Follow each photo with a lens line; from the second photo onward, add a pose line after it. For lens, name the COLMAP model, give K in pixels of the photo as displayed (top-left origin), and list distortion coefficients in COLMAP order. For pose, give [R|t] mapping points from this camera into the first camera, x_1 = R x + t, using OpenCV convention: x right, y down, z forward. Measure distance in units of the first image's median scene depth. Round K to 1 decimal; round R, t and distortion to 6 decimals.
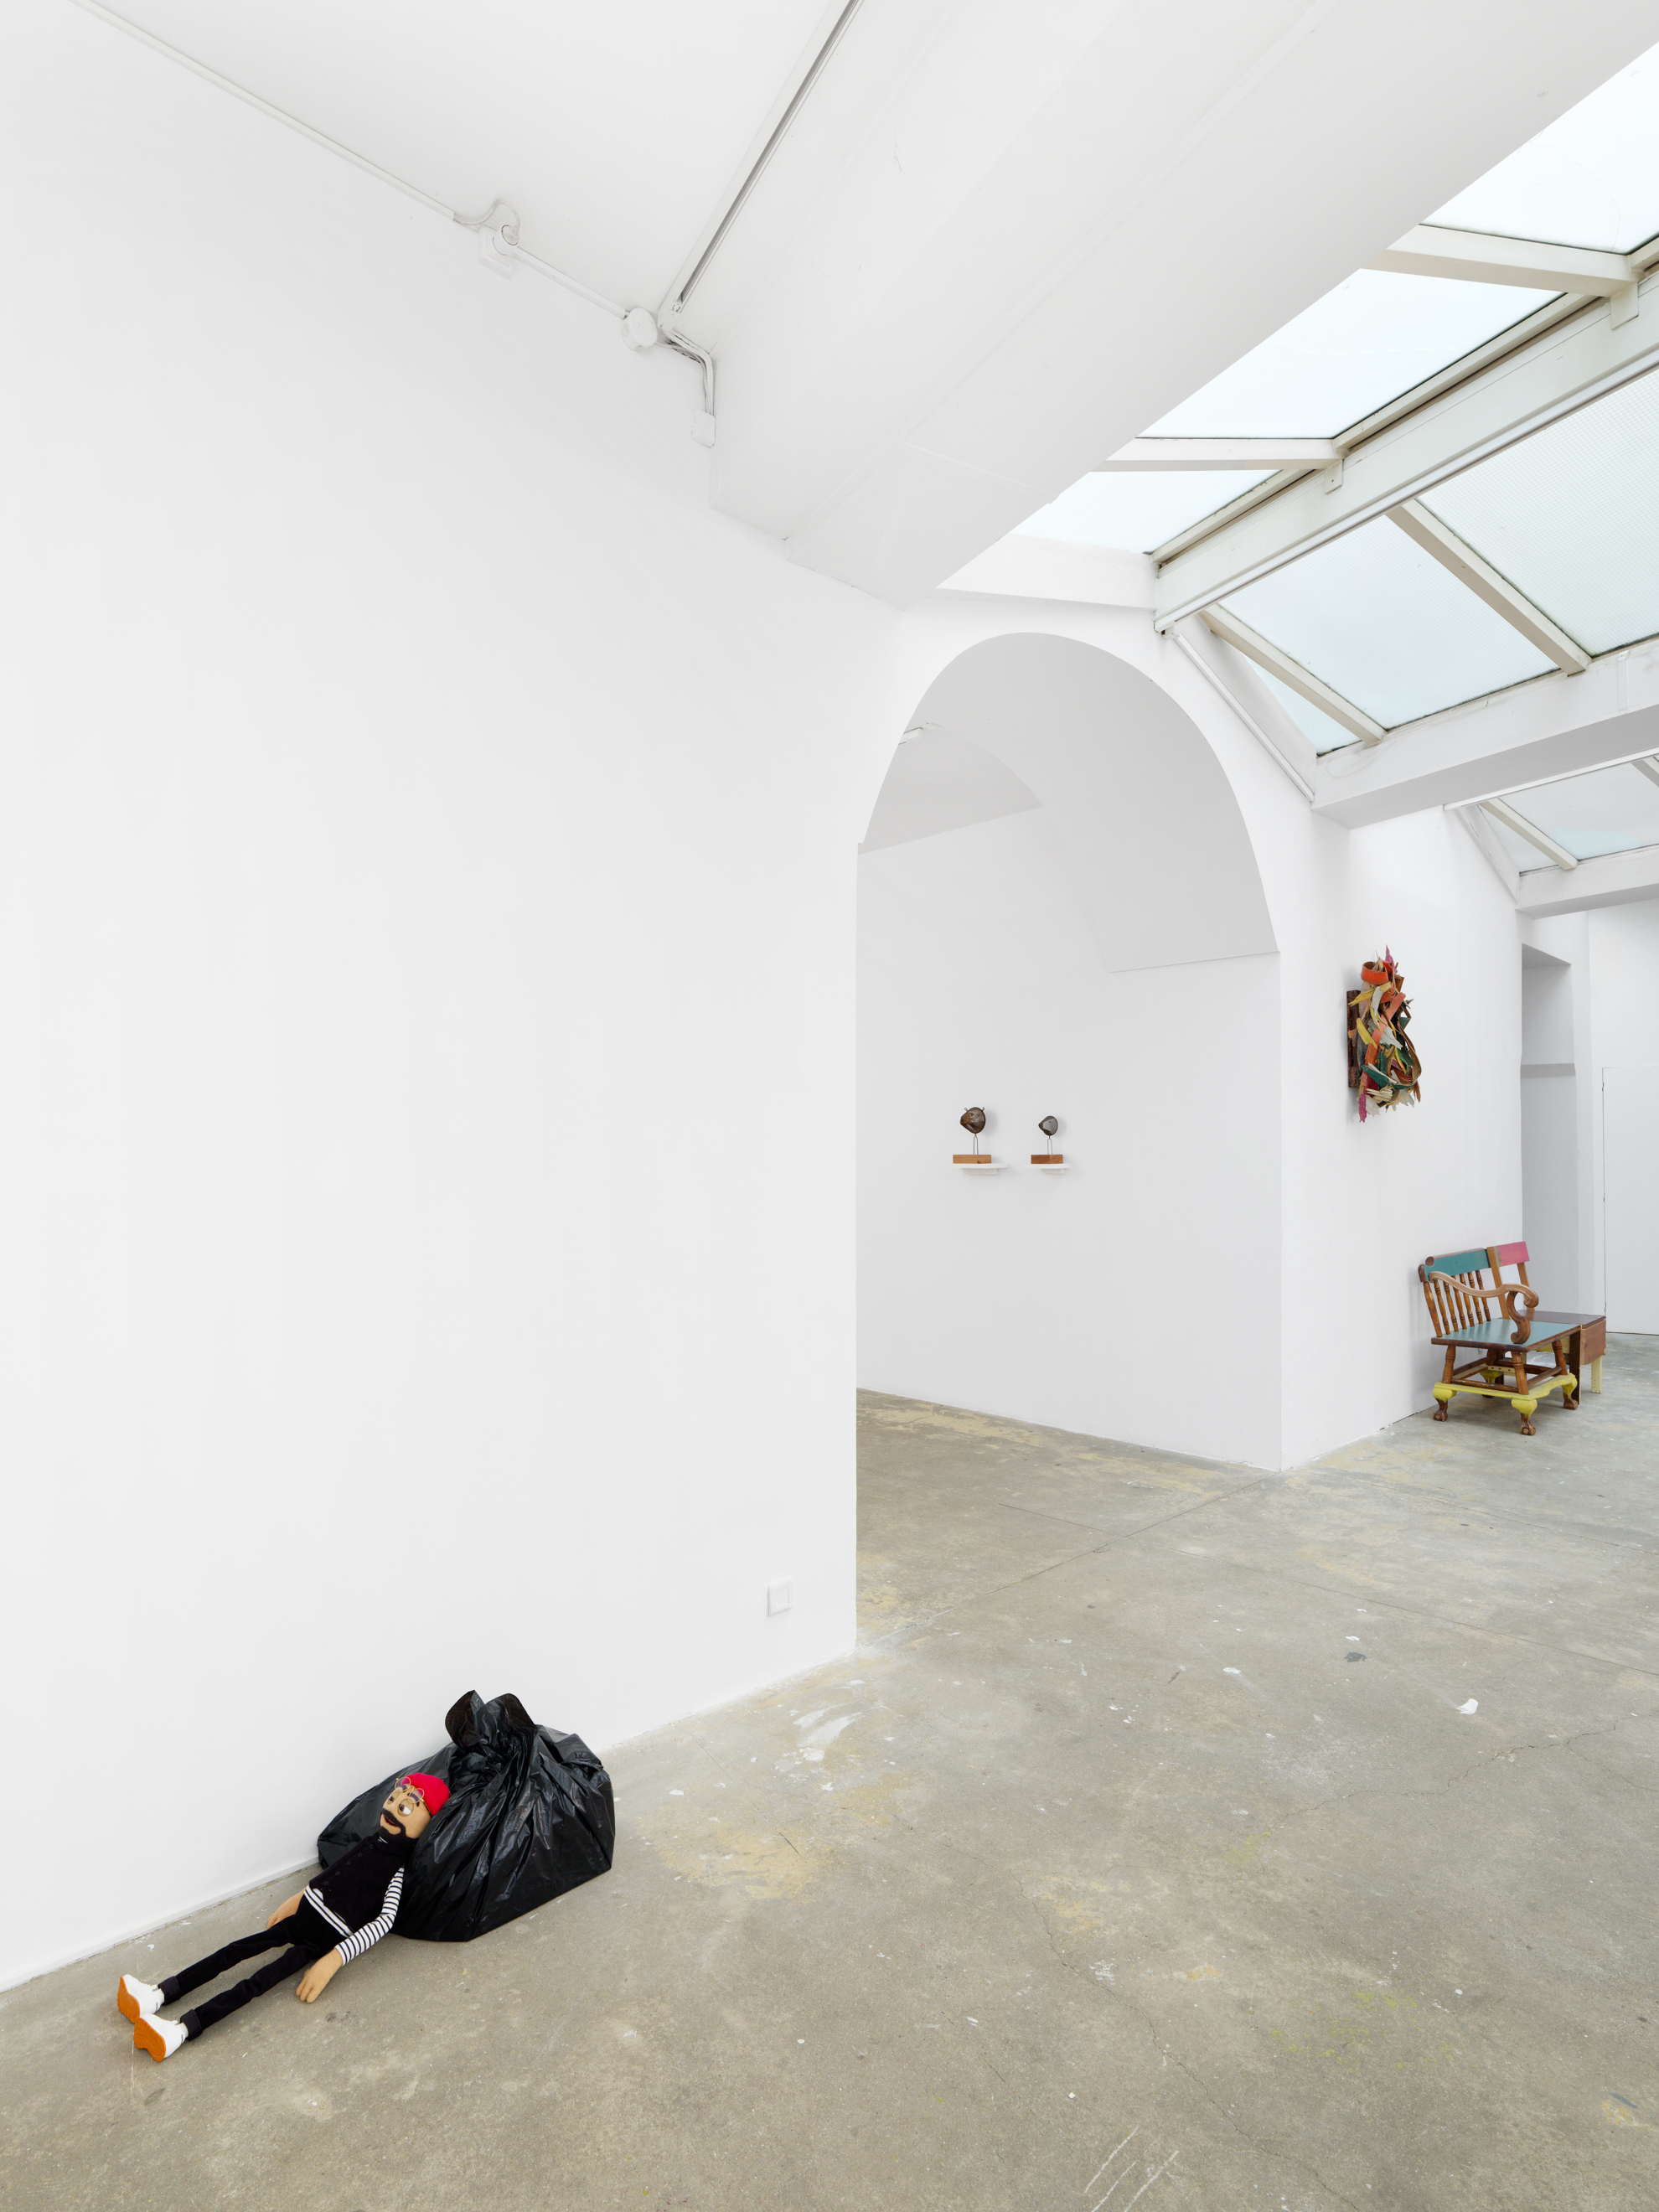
lens RADIAL K [[1165.6, 0, 800.4], [0, 1165.6, 1123.7], [0, 0, 1]] dist [-0.010871, 0.004215]
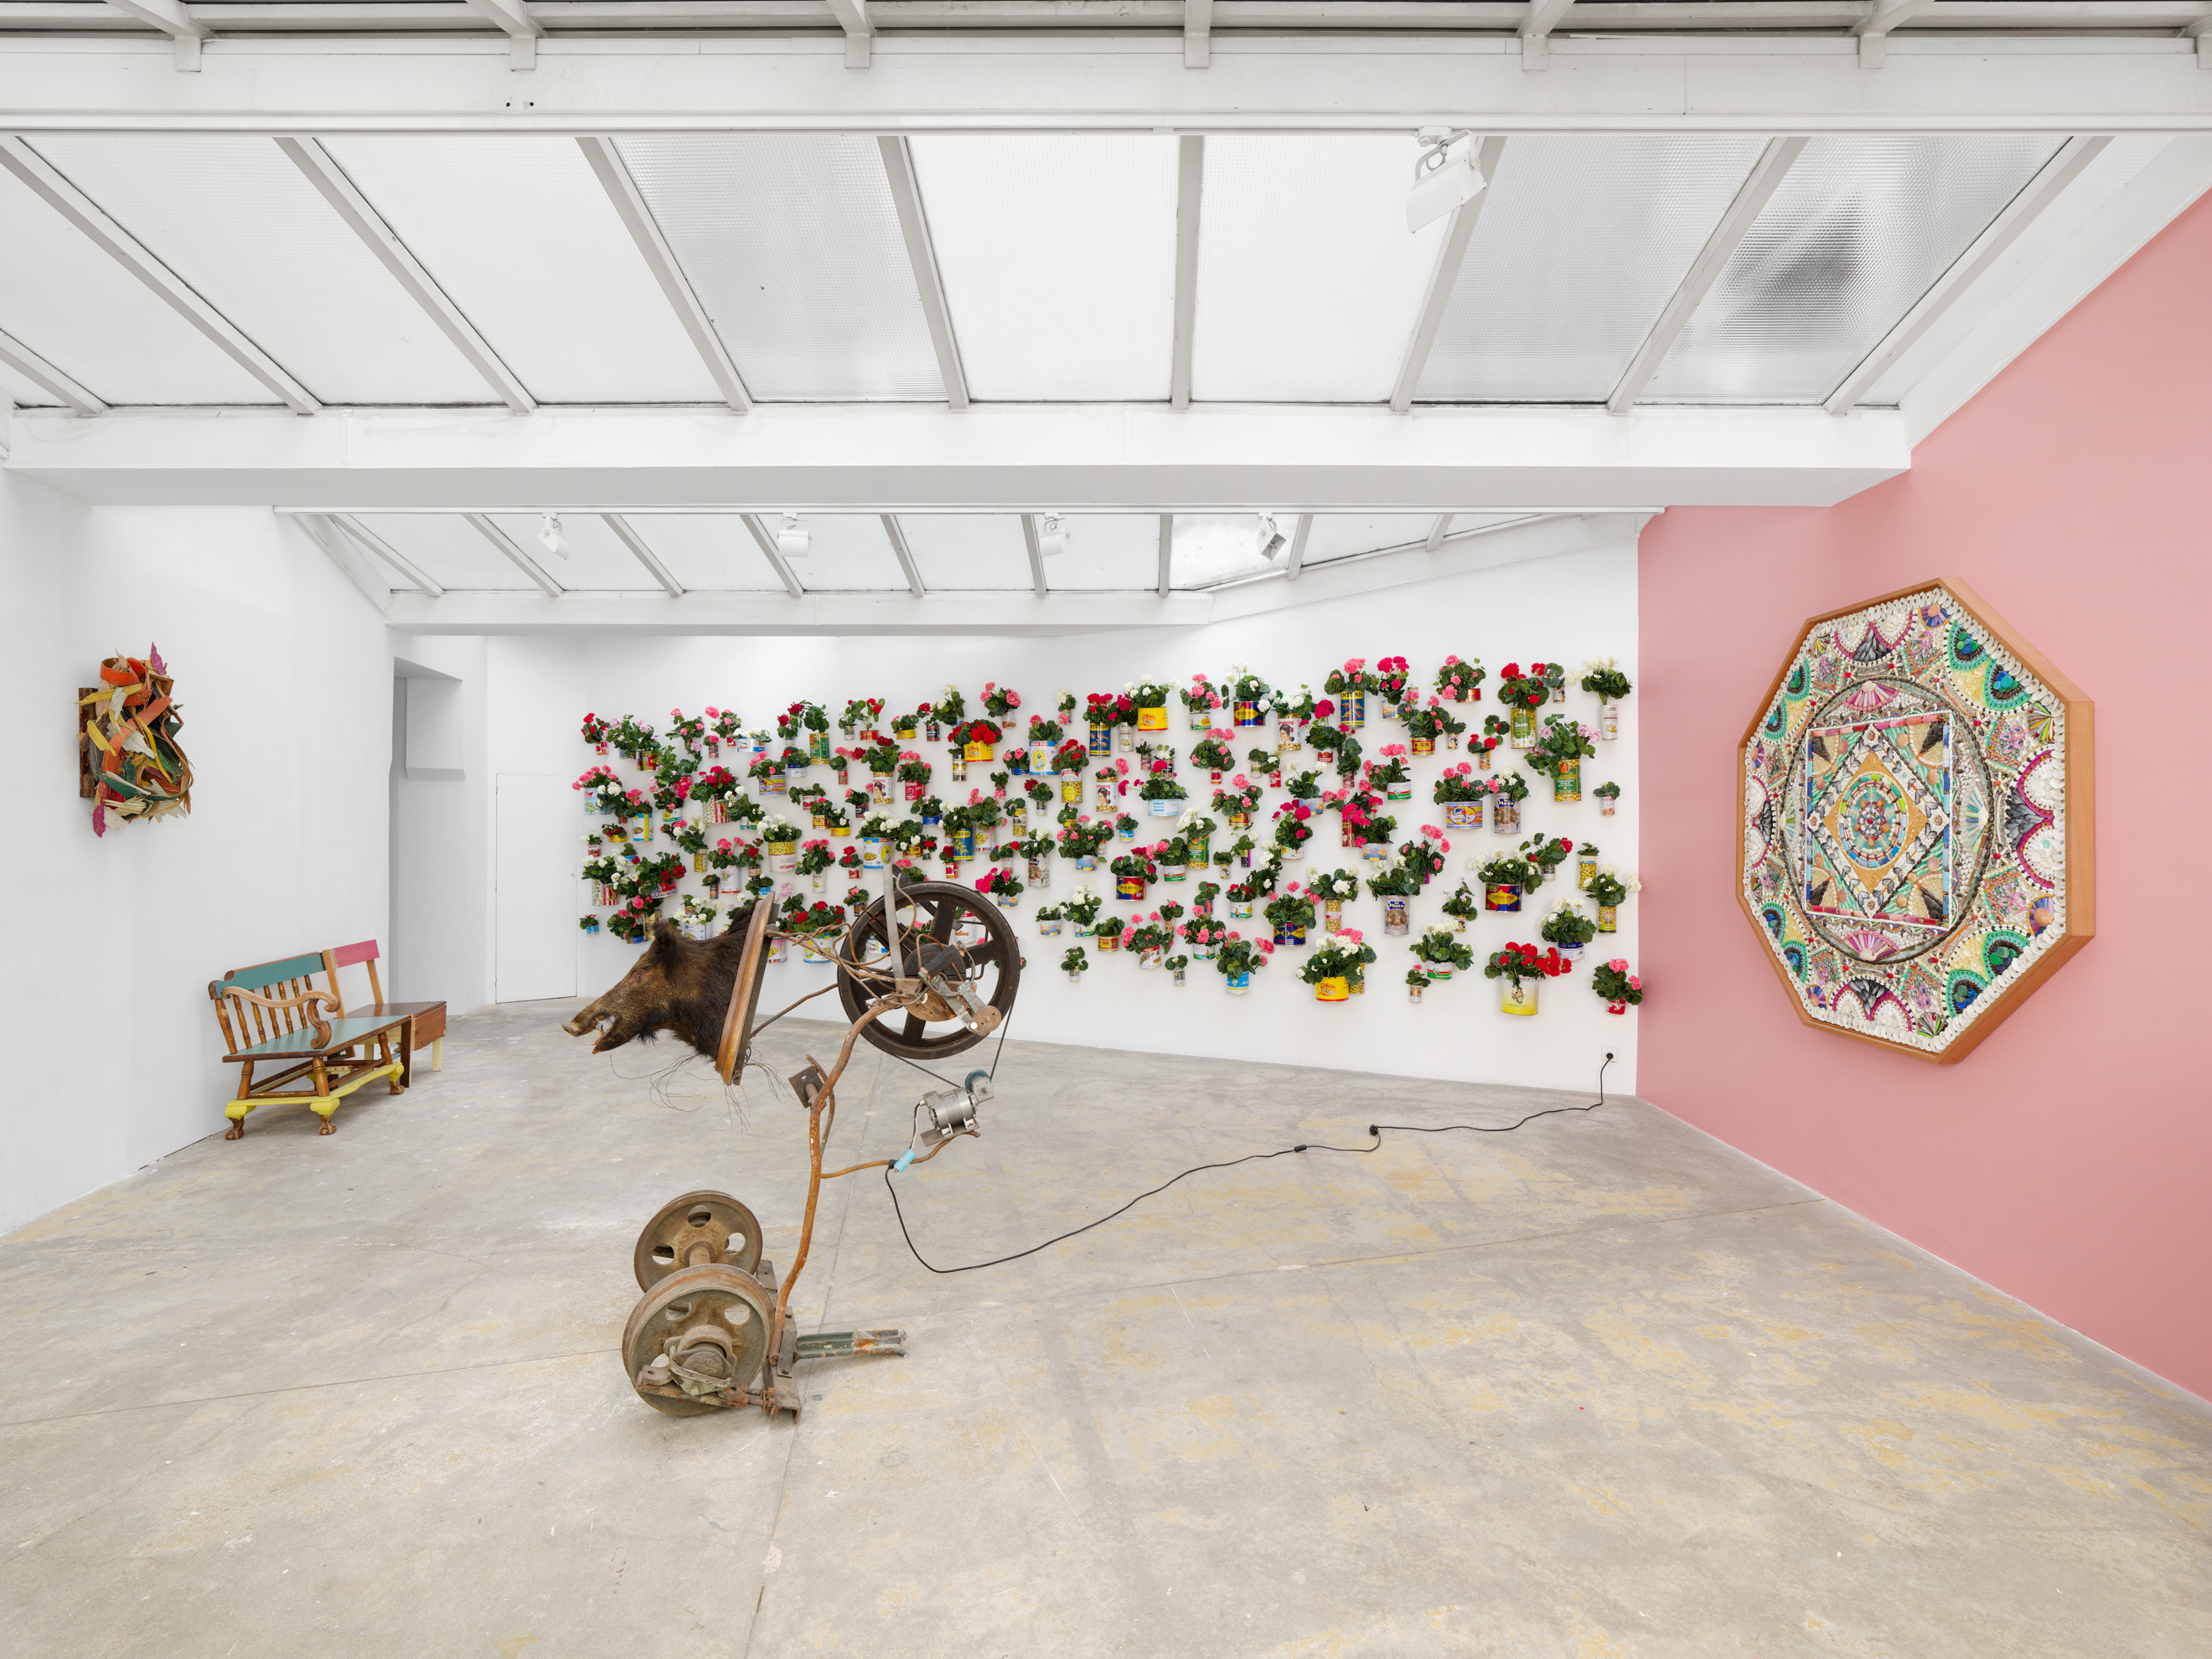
lens RADIAL K [[1029.1, 0, 1137.9], [0, 1029.1, 807.1], [0, 0, 1]] dist [-0.017840, 0.005607]
pose [[0.479493, 0.015444, 0.877410, 0.189541], [-0.020058, 0.999777, -0.006636, -0.036768], [-0.877317, -0.014417, 0.479696, -0.076332]]
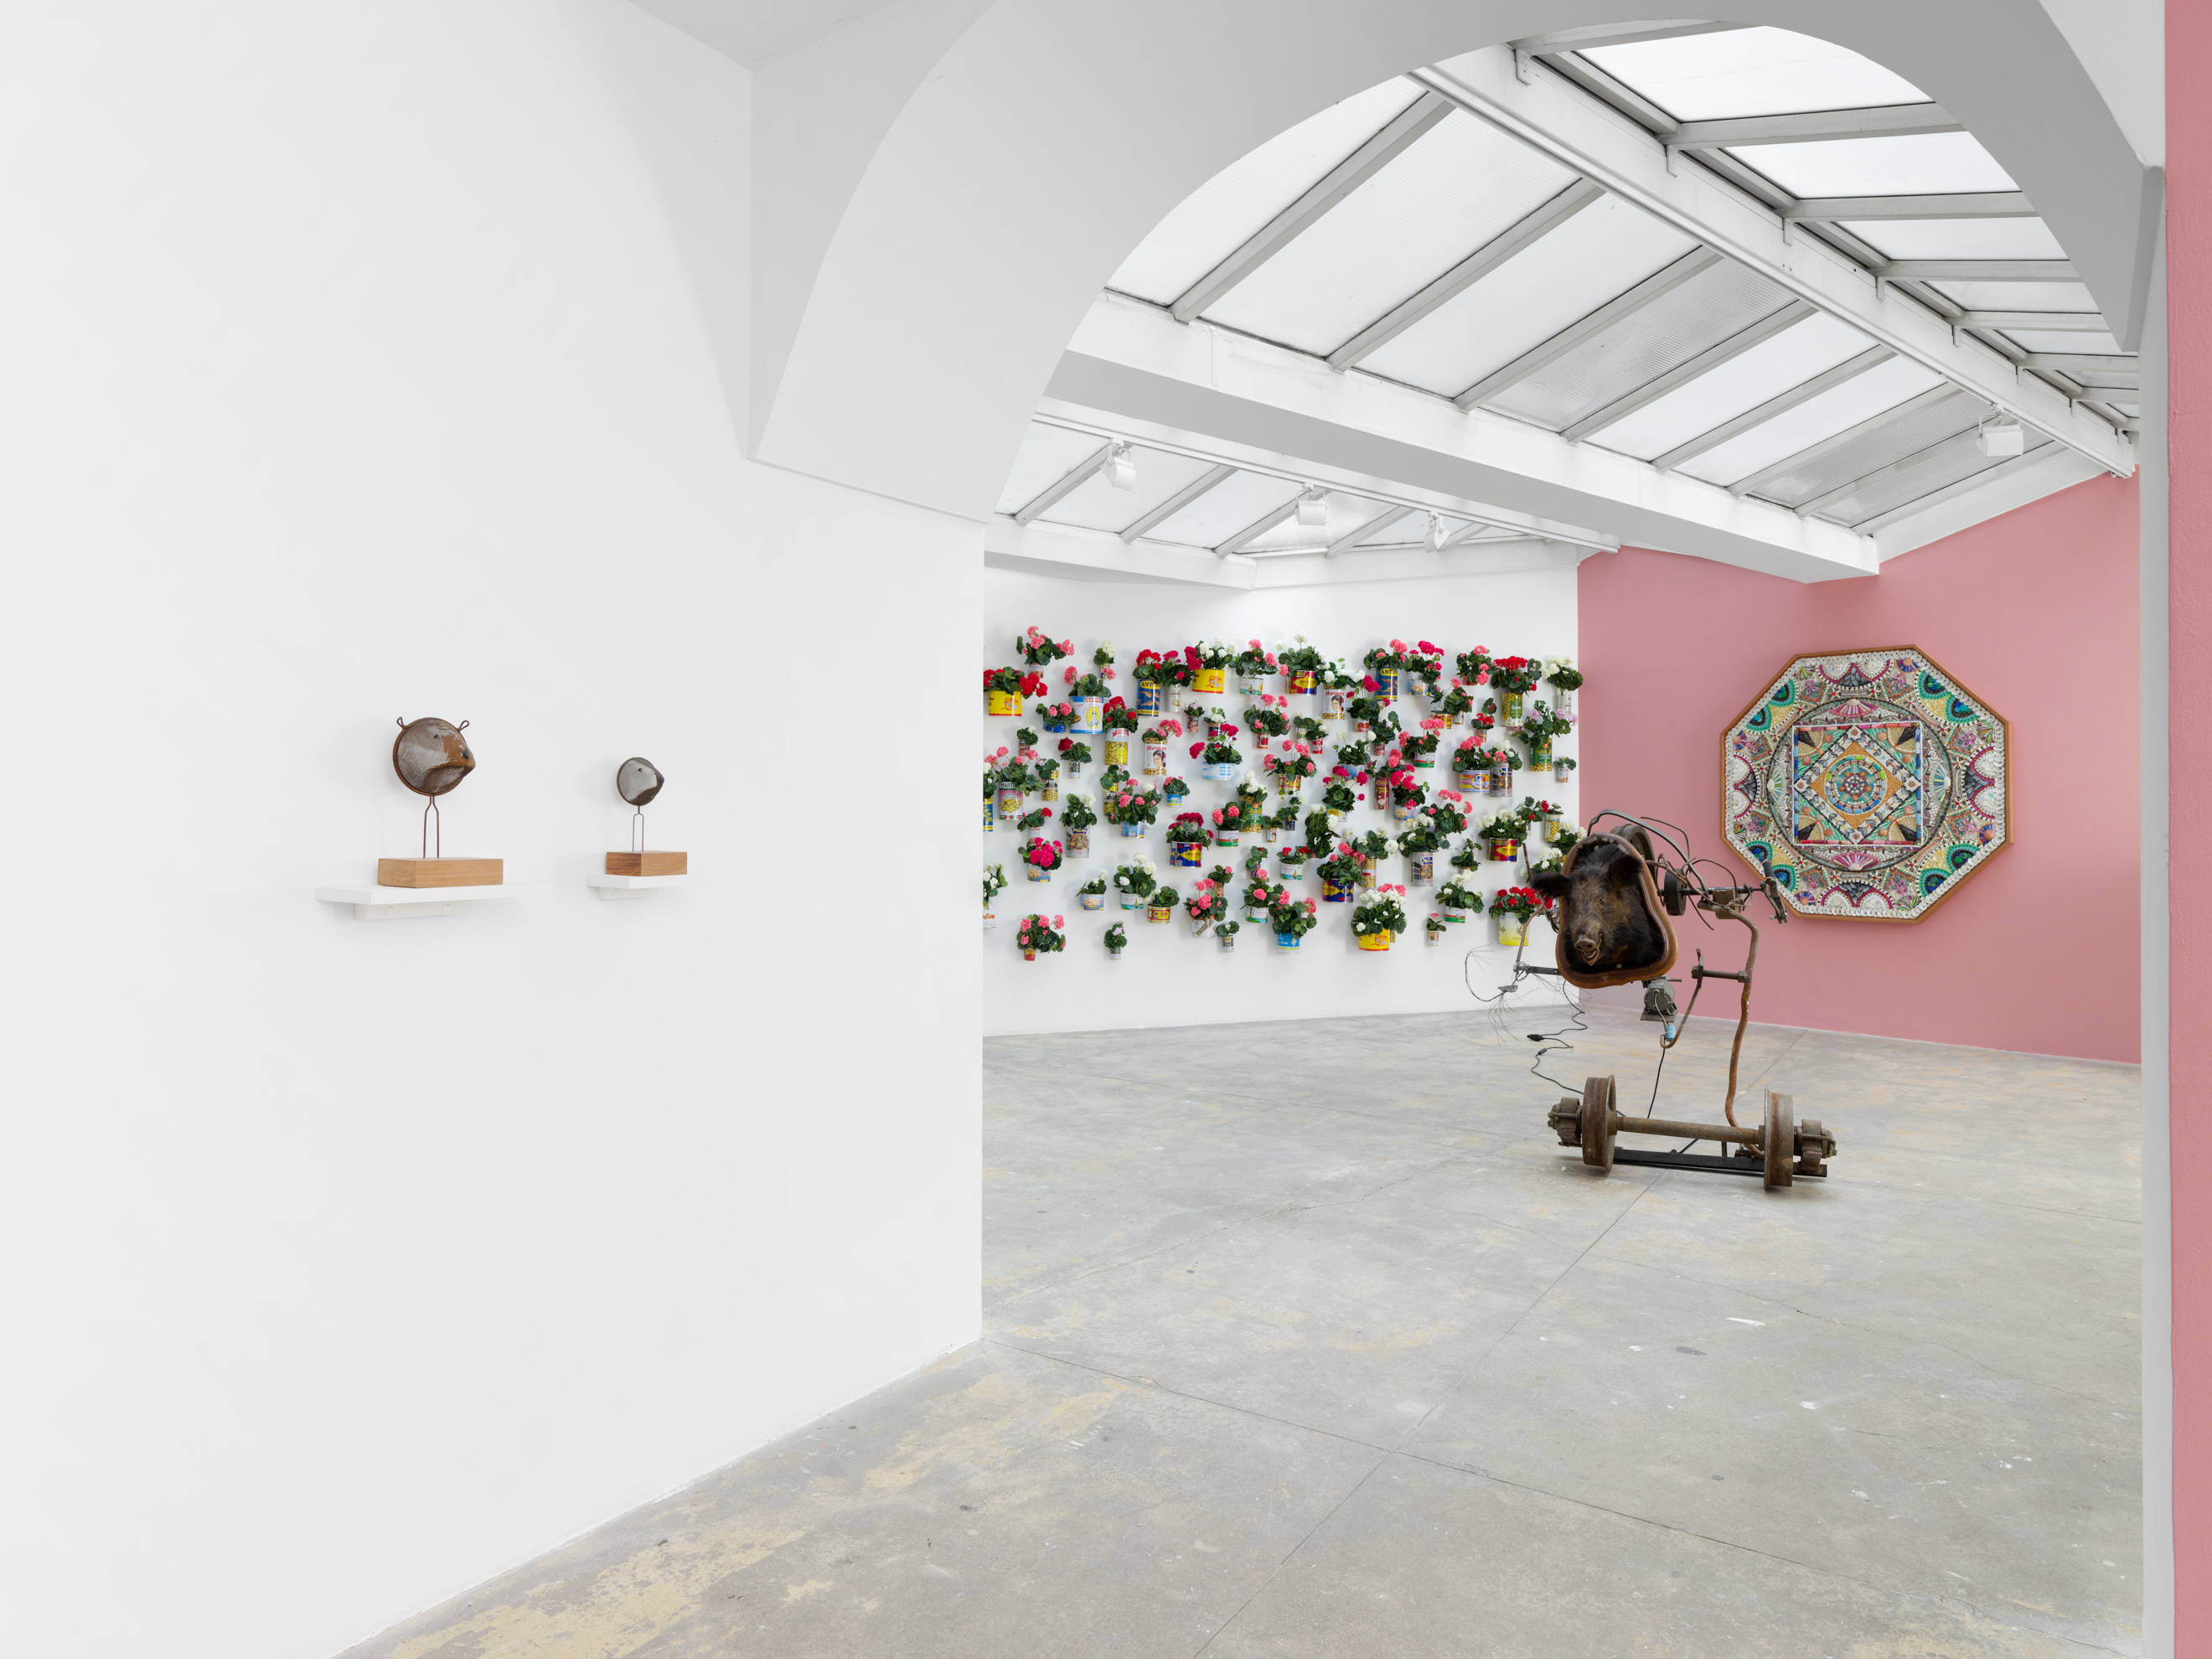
lens RADIAL K [[1424.1, 0, 1125.4], [0, 1424.1, 763.0], [0, 0, 1]] dist [0.003870, -0.006328]
pose [[-0.233834, 0.030440, 0.971800, -0.366472], [-0.019883, 0.999151, -0.036081, 0.011876], [-0.972073, -0.027760, -0.233031, 1.092483]]
